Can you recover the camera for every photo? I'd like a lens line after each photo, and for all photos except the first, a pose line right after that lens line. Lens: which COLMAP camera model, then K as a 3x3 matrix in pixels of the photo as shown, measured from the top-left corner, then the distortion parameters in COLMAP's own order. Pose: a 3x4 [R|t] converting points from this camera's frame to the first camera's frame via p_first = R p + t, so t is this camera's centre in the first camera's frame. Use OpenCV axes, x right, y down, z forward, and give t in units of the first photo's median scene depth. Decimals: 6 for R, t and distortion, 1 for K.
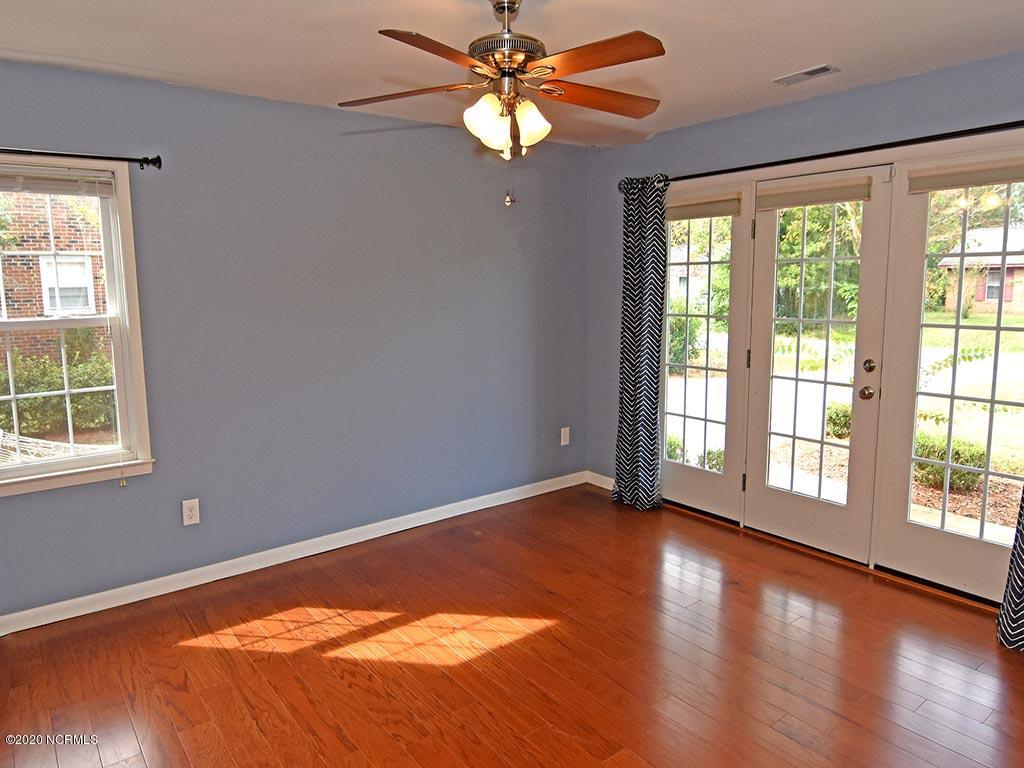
lens RADIAL K [[686.0, 0, 514.8], [0, 686.0, 378.7], [0, 0, 1]] dist [0.000315, -0.002818]
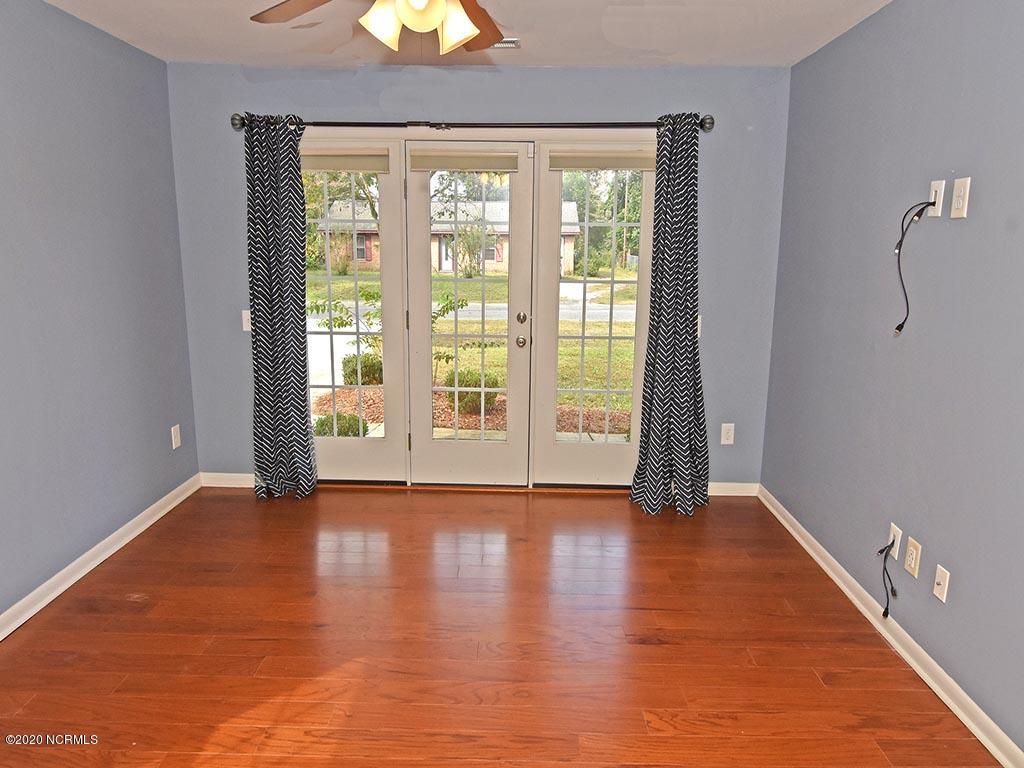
lens RADIAL K [[641.6, 0, 511.1], [0, 641.6, 370.6], [0, 0, 1]] dist [0.001772, -0.001173]
pose [[0.622914, -0.136129, 0.770355, -0.269521], [0.092228, 0.990655, 0.100482, -0.032579], [-0.776835, 0.008457, 0.629648, 0.263262]]
